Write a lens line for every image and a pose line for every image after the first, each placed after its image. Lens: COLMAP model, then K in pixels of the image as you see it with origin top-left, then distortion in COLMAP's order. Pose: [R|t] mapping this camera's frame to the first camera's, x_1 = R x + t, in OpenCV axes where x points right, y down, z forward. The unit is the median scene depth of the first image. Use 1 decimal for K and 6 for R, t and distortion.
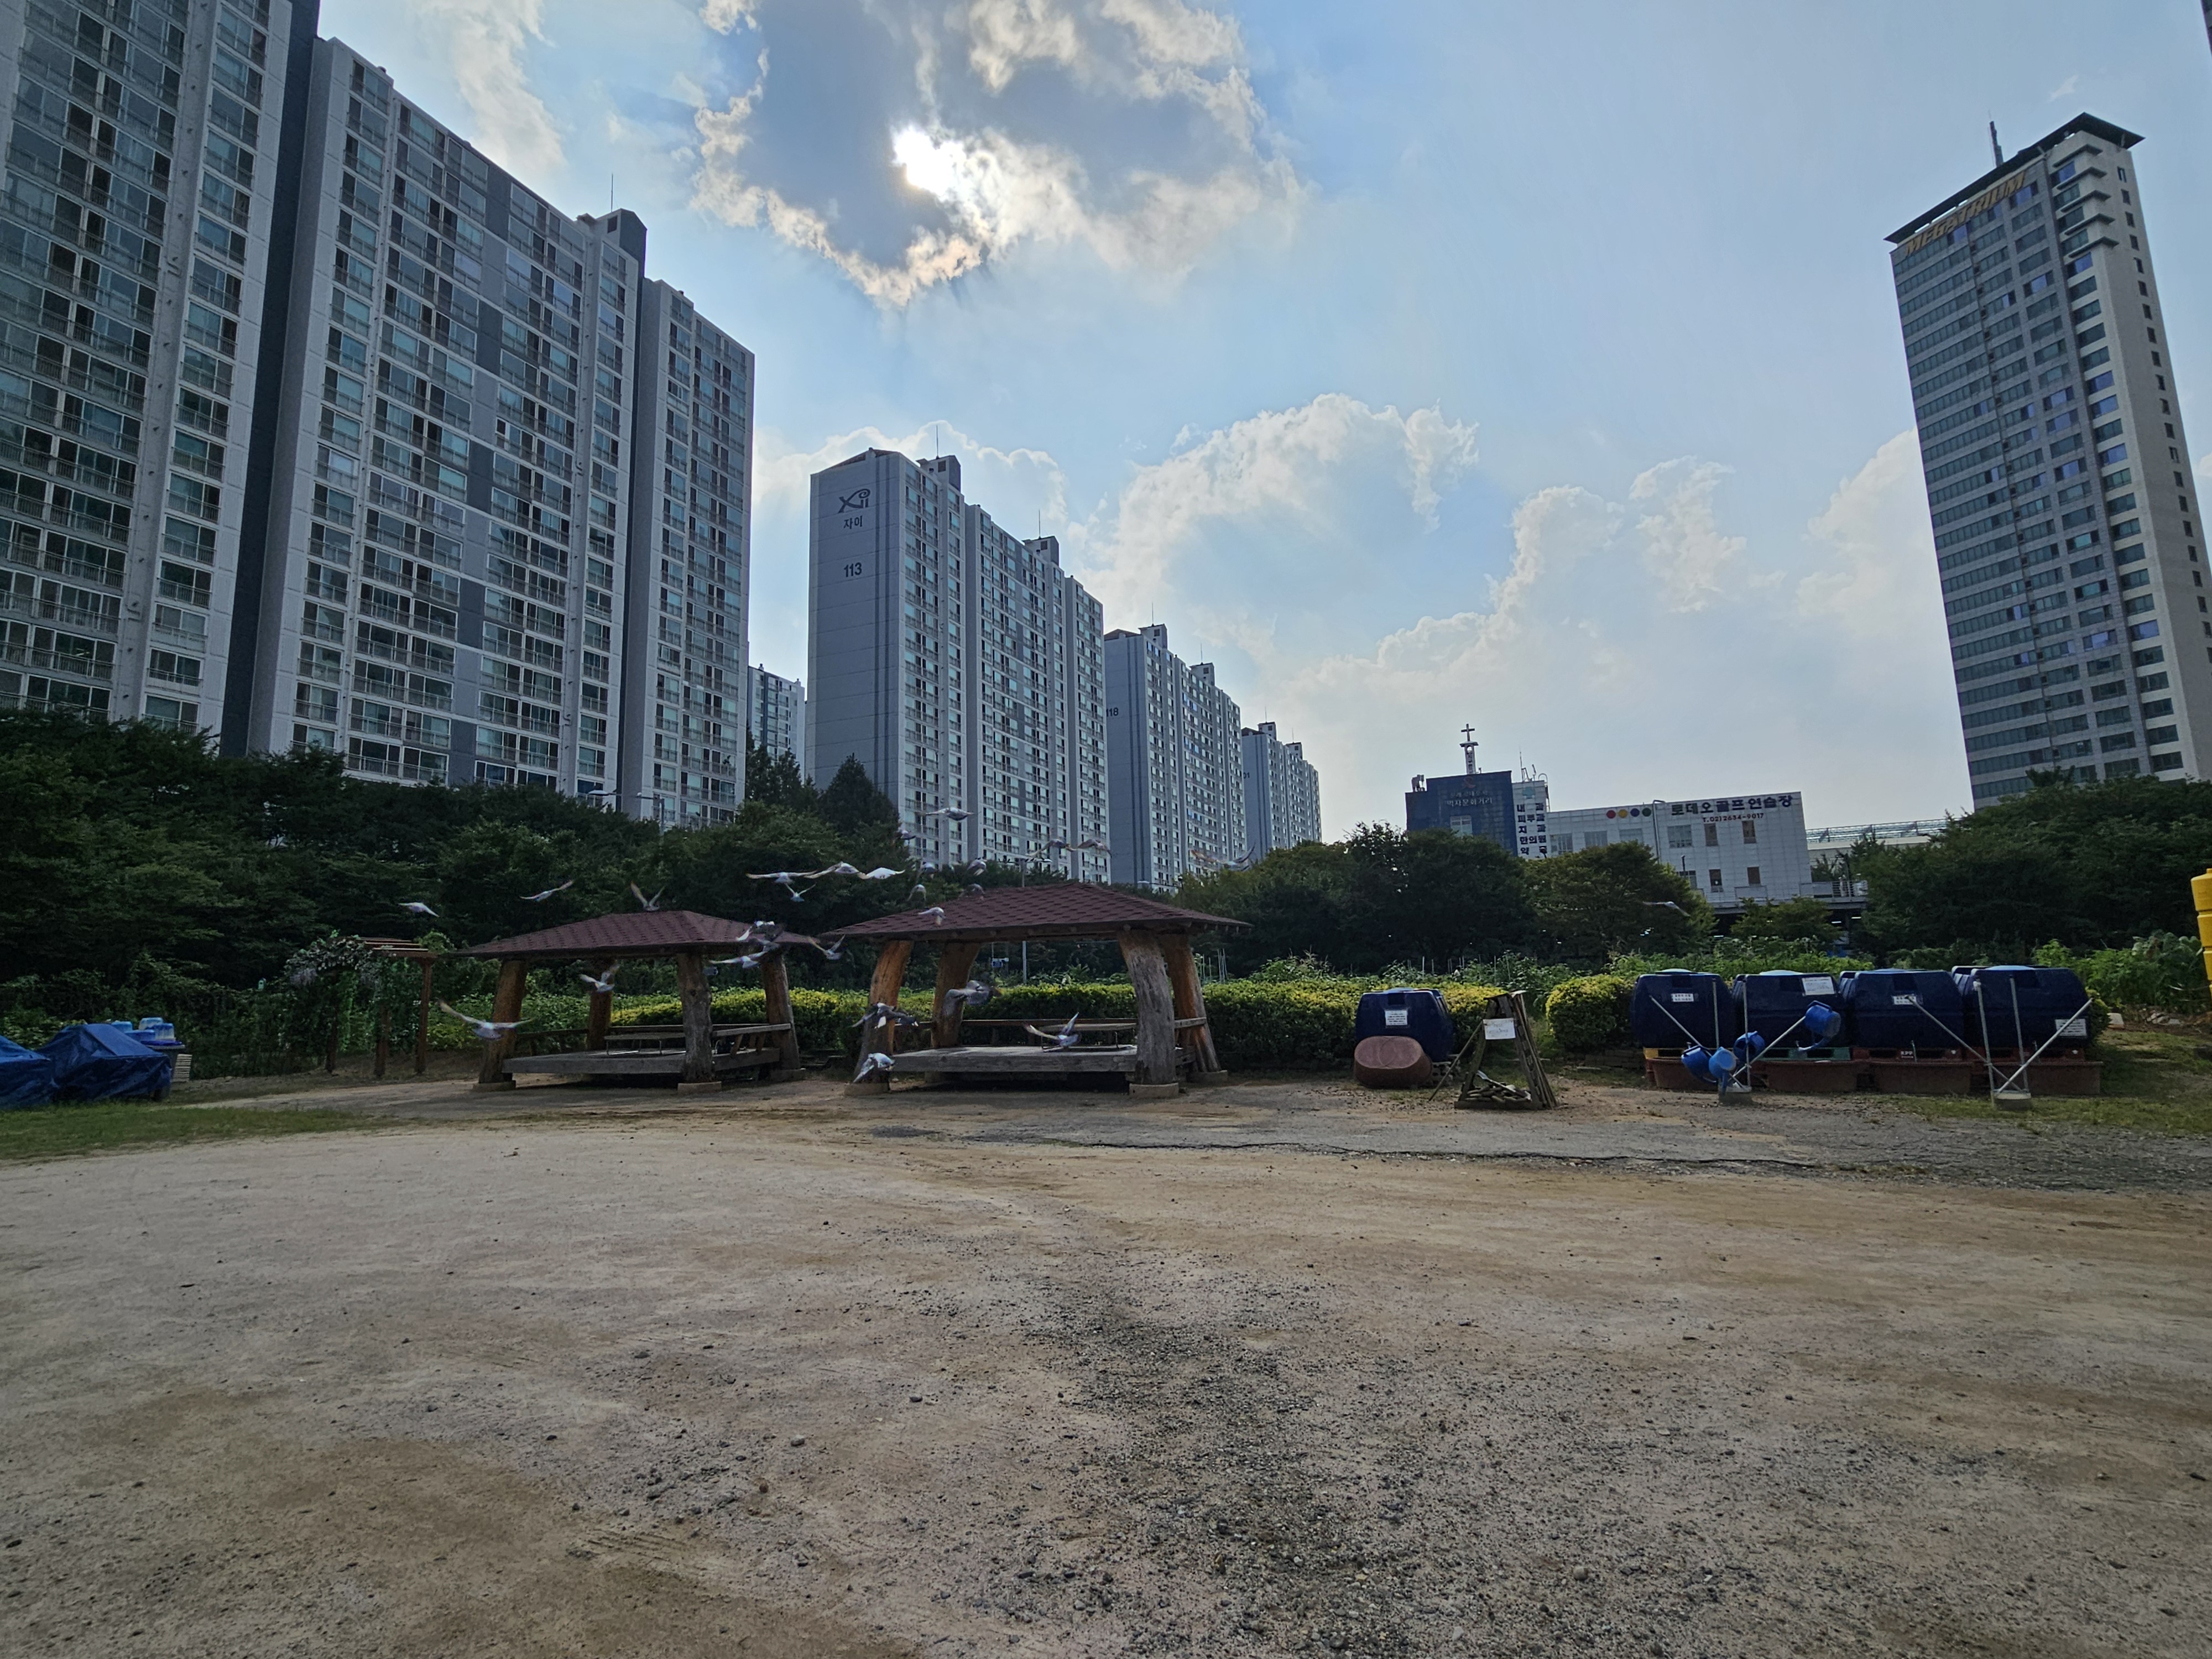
lens RADIAL K [[1114.2, 0, 1109.8], [0, 1114.2, 820.7], [0, 0, 1]] dist [-0.004363, 0.000814]
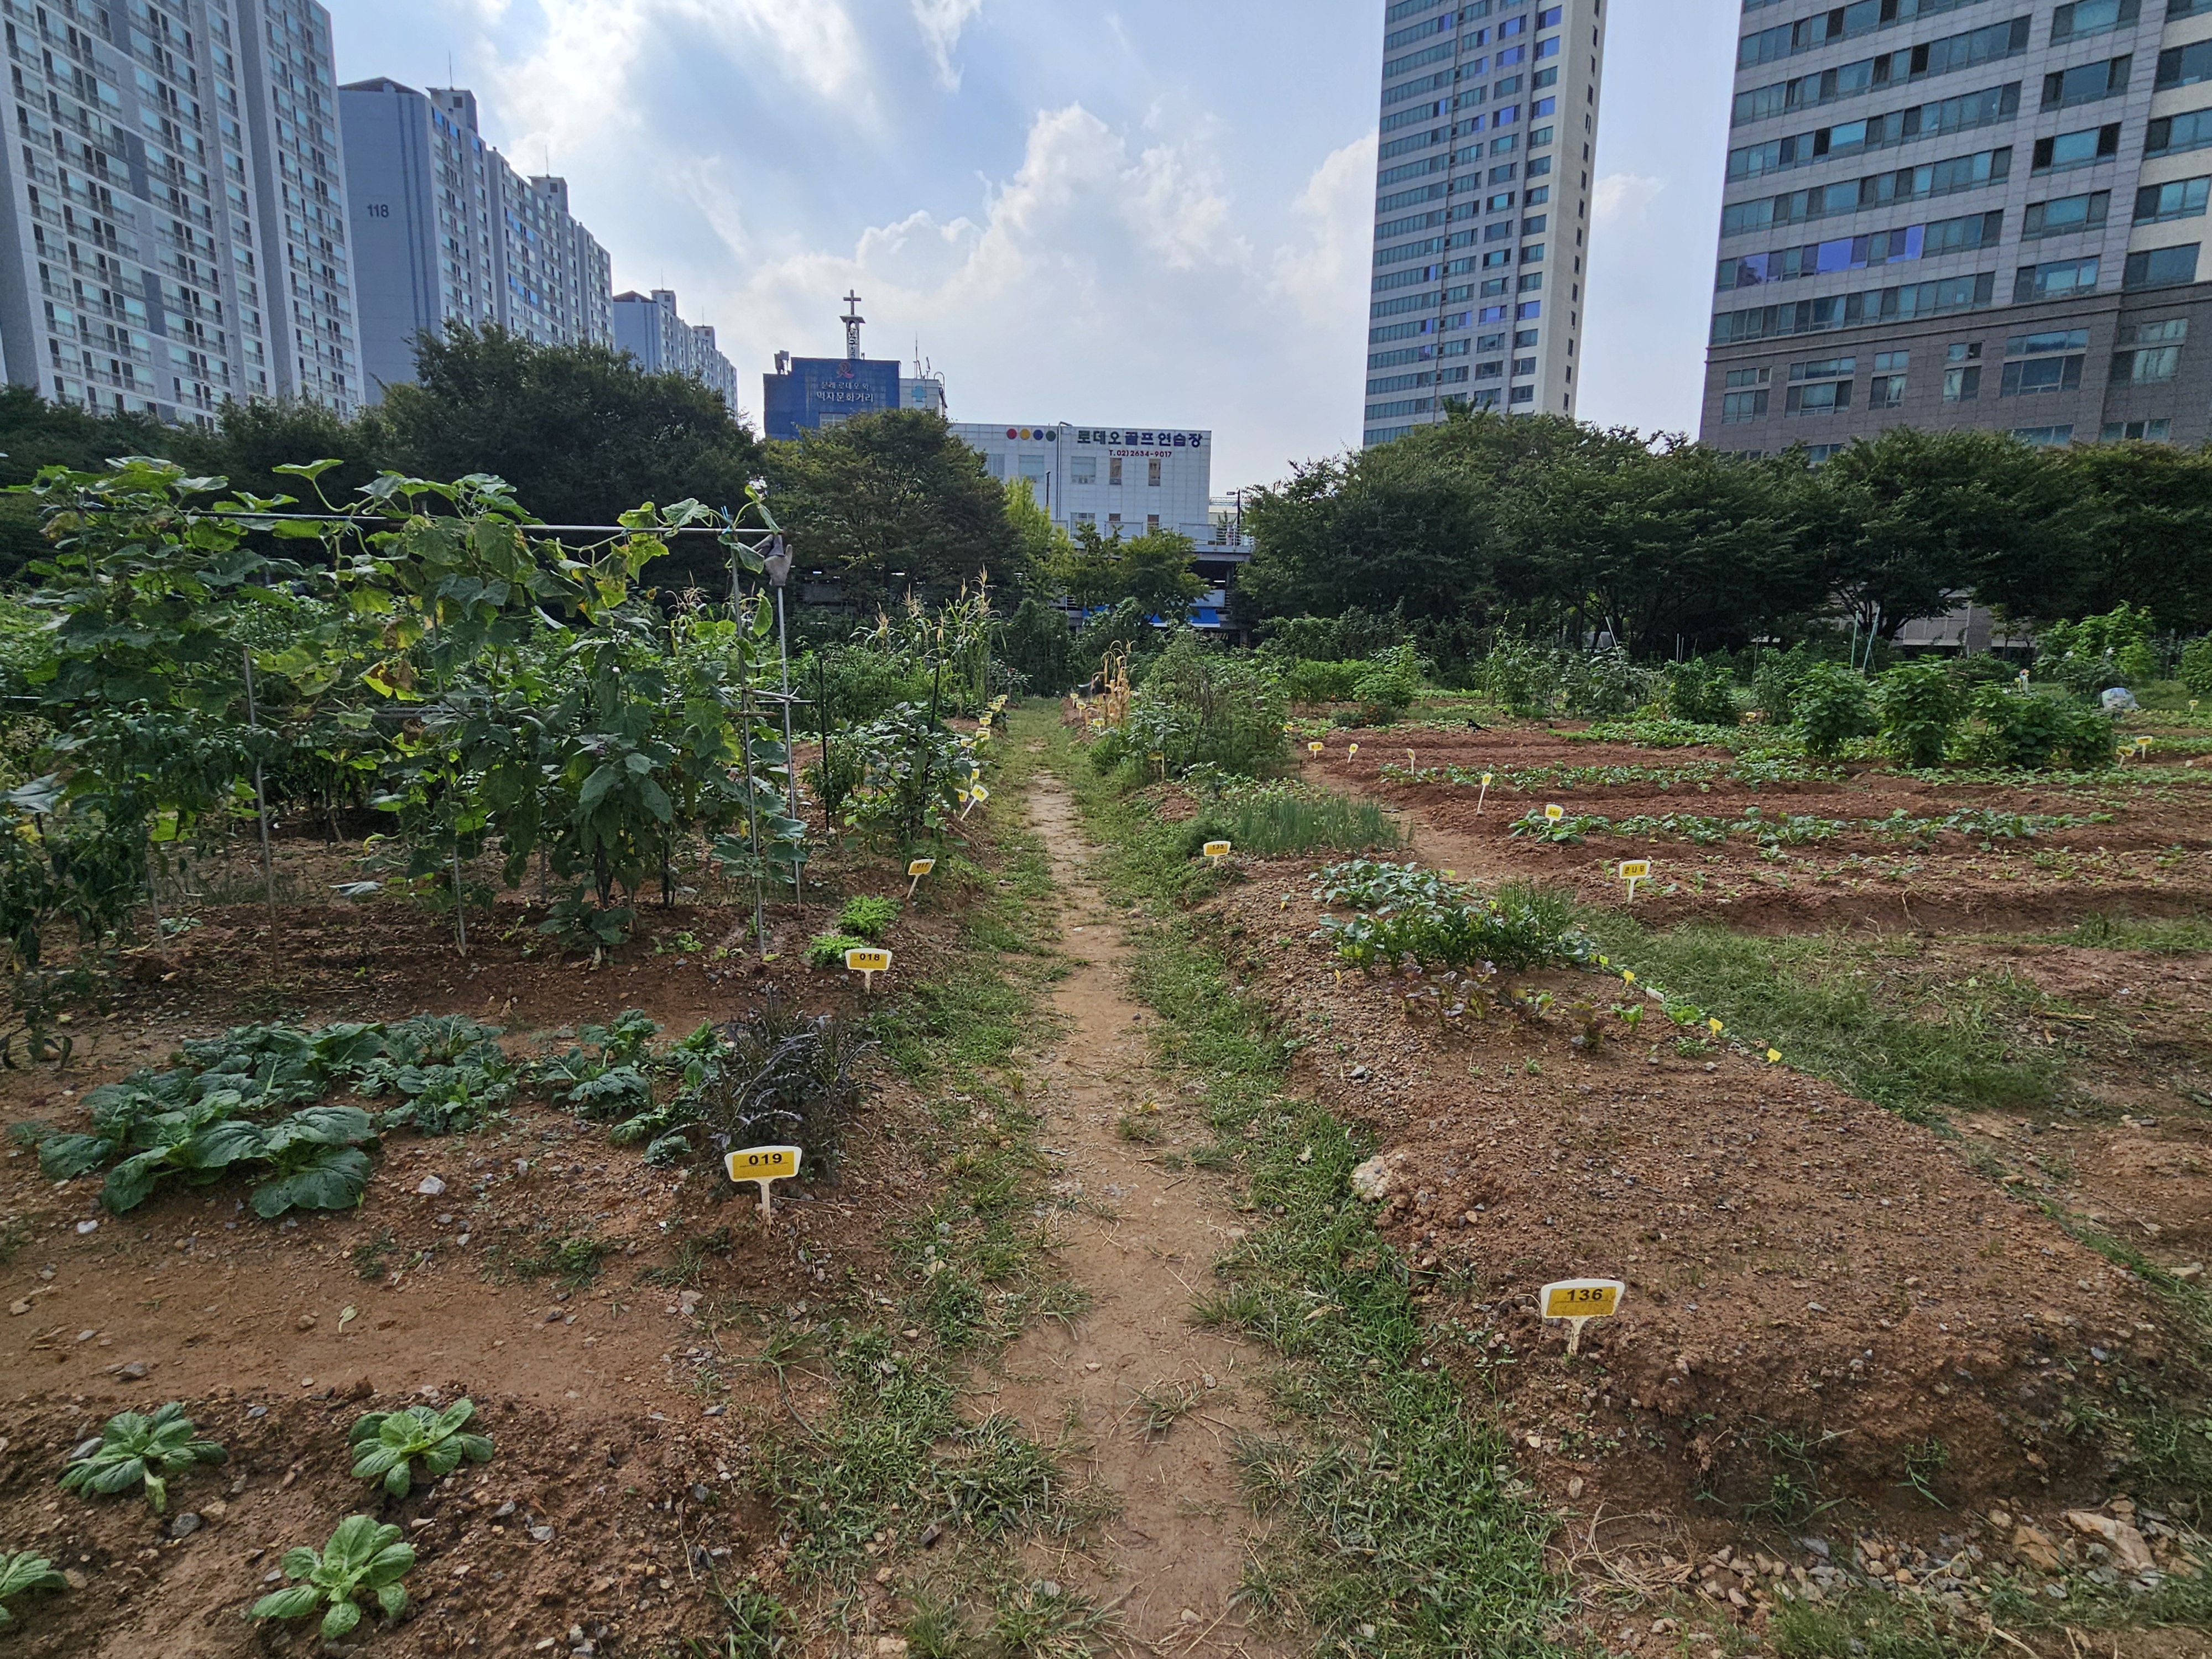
lens RADIAL K [[1114.2, 0, 1110.1], [0, 1114.2, 831.9], [0, 0, 1]] dist [-0.004363, 0.000814]
pose [[0.895737, -0.034802, 0.443220, 0.160470], [-0.107970, 0.950057, 0.292803, 0.029408], [-0.431274, -0.310129, 0.847244, 0.202948]]
